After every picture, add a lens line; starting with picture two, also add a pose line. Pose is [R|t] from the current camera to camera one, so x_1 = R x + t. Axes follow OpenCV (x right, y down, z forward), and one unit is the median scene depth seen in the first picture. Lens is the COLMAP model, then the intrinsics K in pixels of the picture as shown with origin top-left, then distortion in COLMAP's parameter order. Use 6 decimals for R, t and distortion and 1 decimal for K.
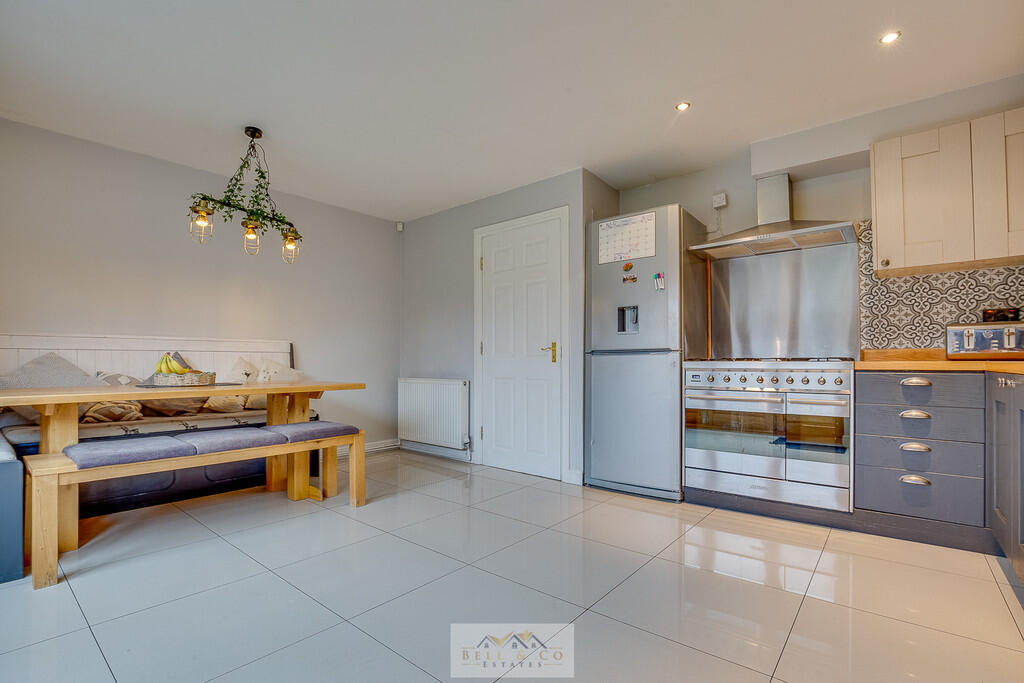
lens RADIAL K [[486.5, 0, 516.8], [0, 486.5, 355.0], [0, 0, 1]] dist [-0.032129, 0.000415]
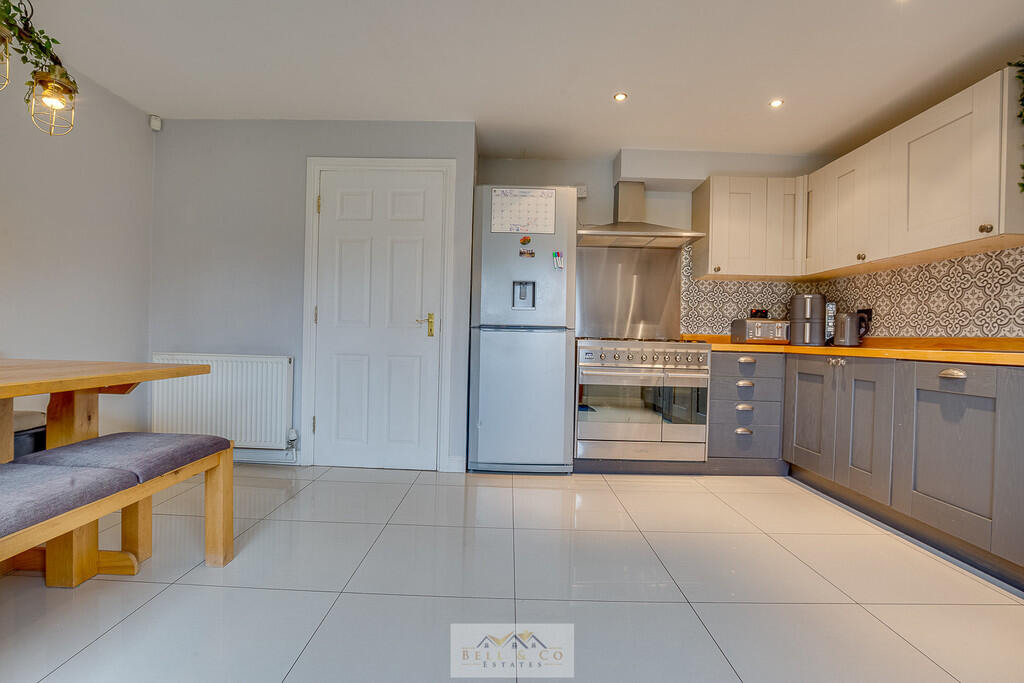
lens RADIAL K [[466.3, 0, 512.0], [0, 466.3, 341.5], [0, 0, 1]] dist [-0.032978, -0.000231]
pose [[0.765303, 0.017678, 0.643427, -0.393203], [-0.037943, 0.999124, 0.017679, 0.004523], [-0.642550, -0.037944, 0.765303, 0.306393]]
